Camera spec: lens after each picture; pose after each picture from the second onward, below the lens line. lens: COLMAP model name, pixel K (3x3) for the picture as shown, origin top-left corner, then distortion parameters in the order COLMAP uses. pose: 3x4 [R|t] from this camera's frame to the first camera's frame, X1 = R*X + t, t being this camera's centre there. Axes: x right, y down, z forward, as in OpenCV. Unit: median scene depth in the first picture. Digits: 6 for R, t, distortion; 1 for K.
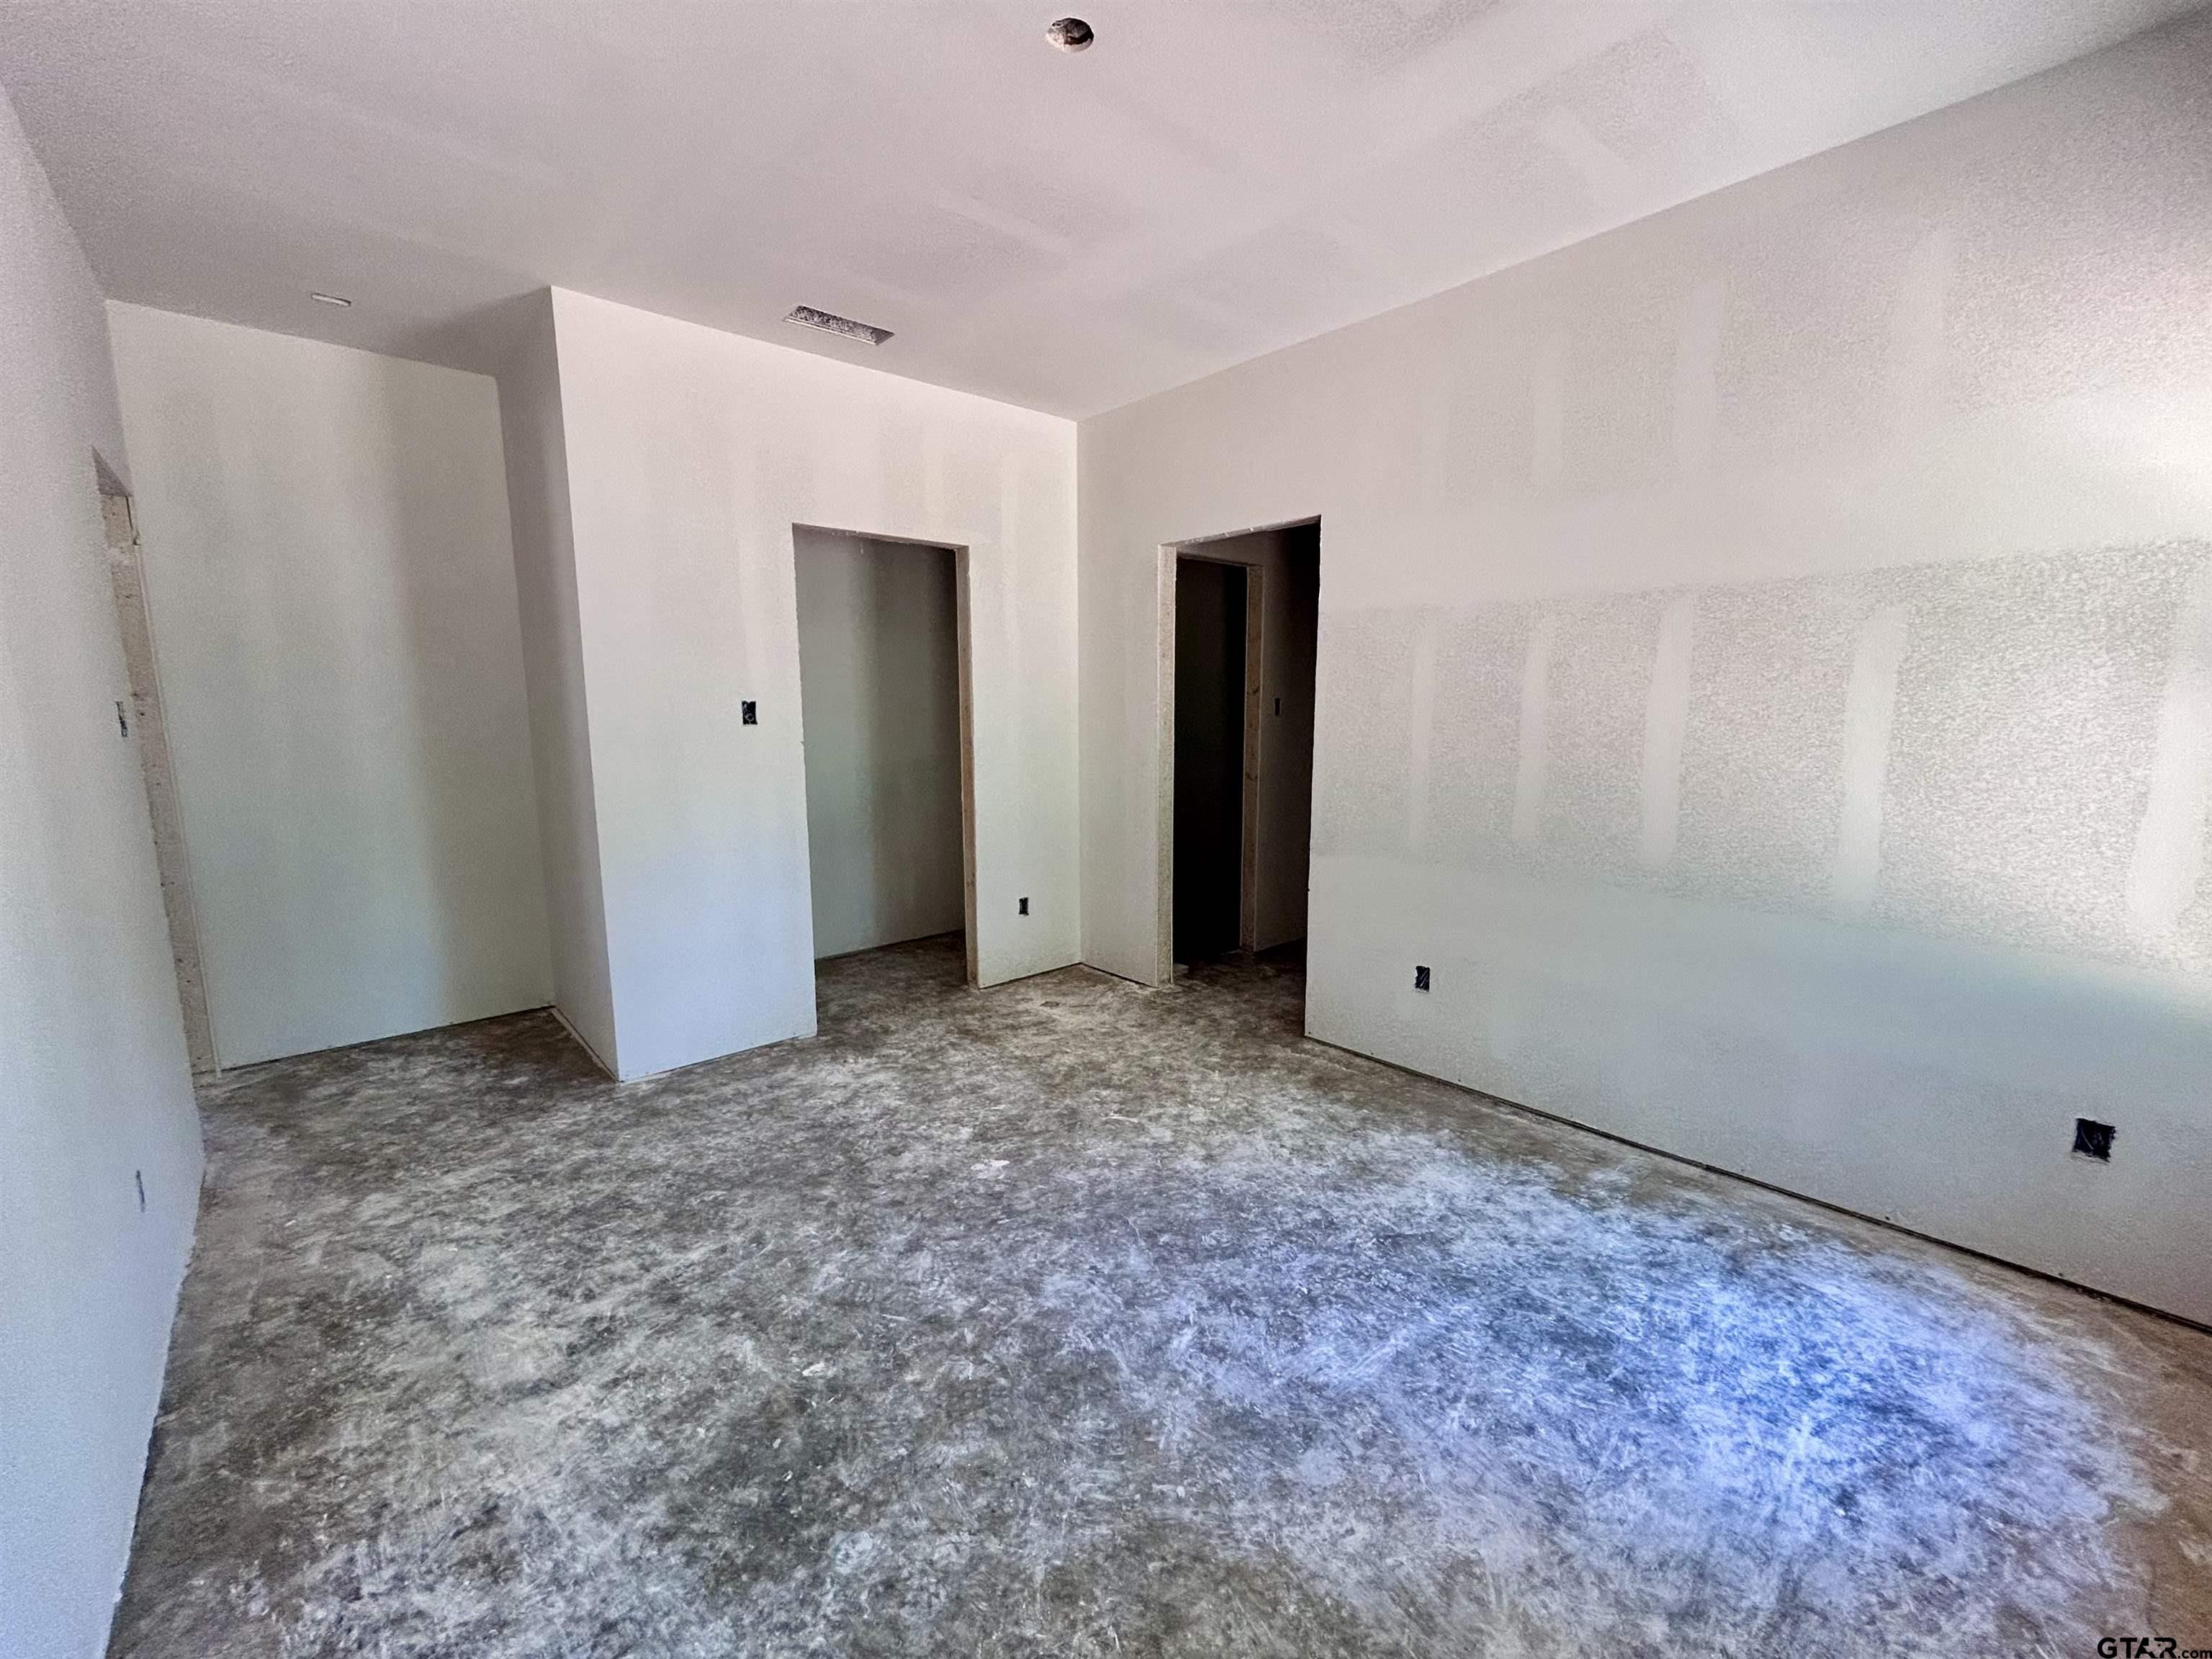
lens RADIAL K [[896.4, 0, 1086.3], [0, 896.4, 819.3], [0, 0, 1]] dist [0.010143, -0.000026]
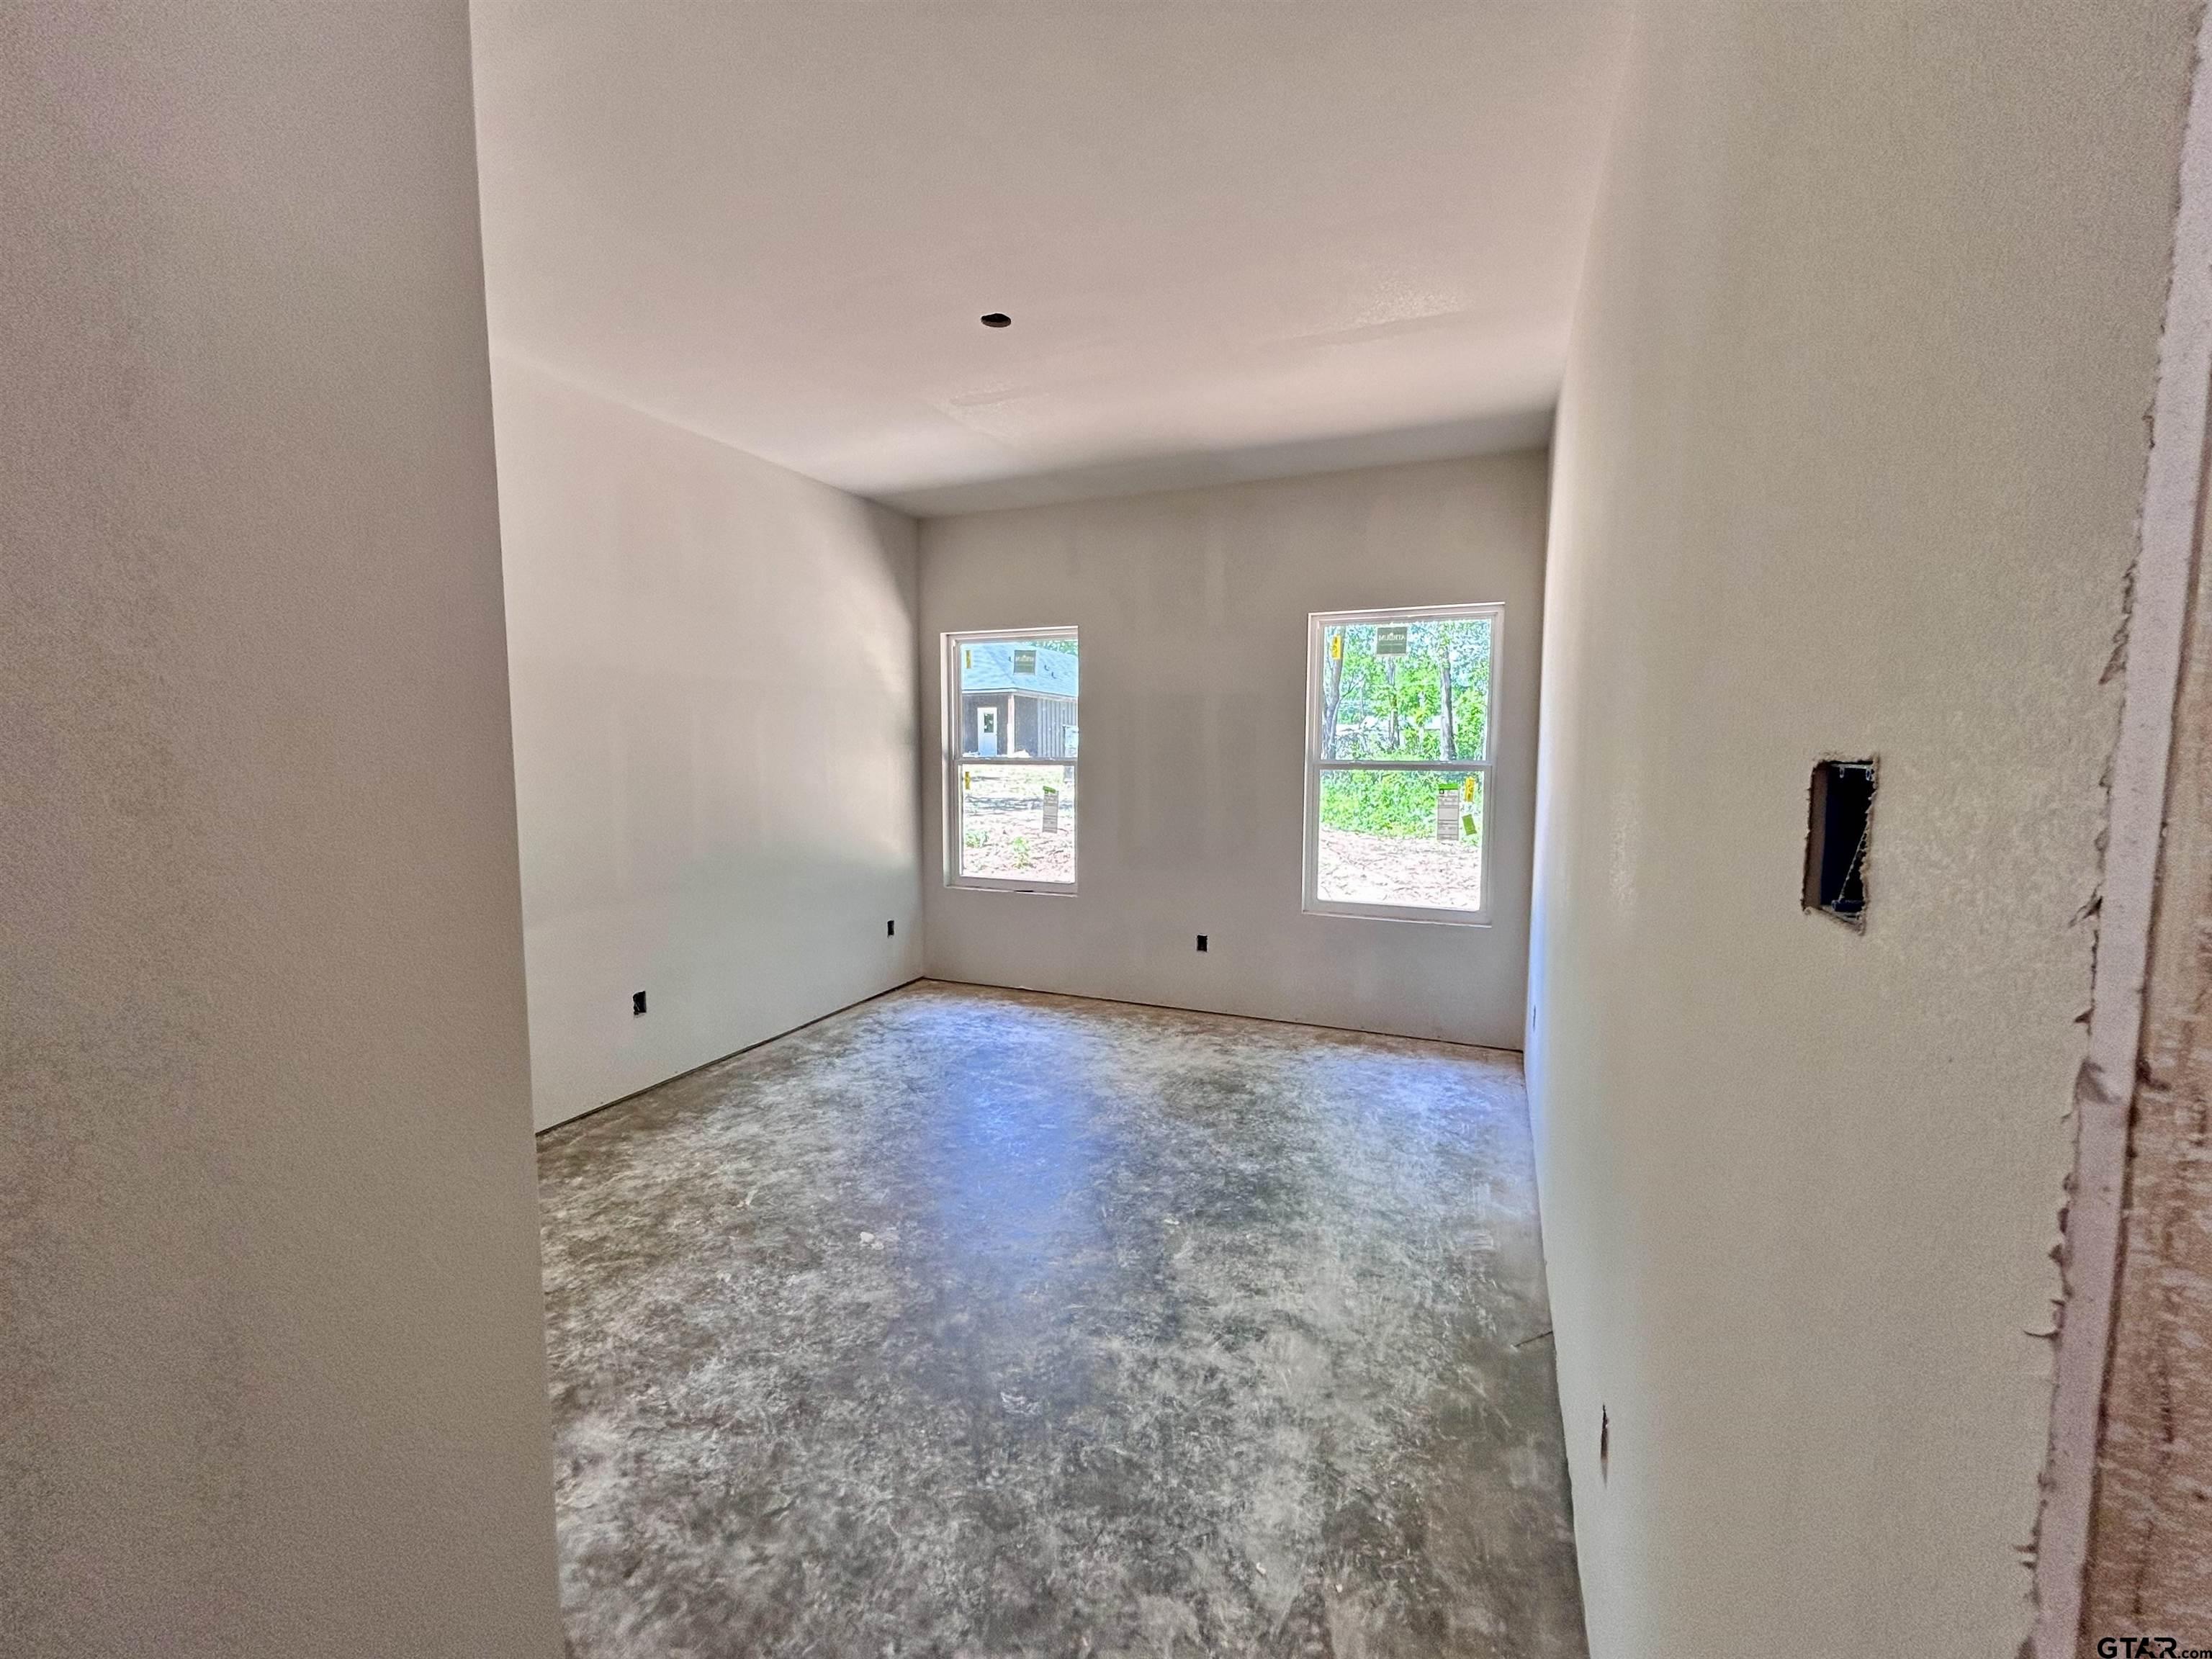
lens RADIAL K [[896.4, 0, 1102.7], [0, 896.4, 831.2], [0, 0, 1]] dist [0.010143, -0.000026]
pose [[-0.431534, -0.075007, 0.898973, -1.324283], [0.117098, 0.983448, 0.138266, -0.185341], [-0.894464, 0.164935, -0.415608, 1.411348]]
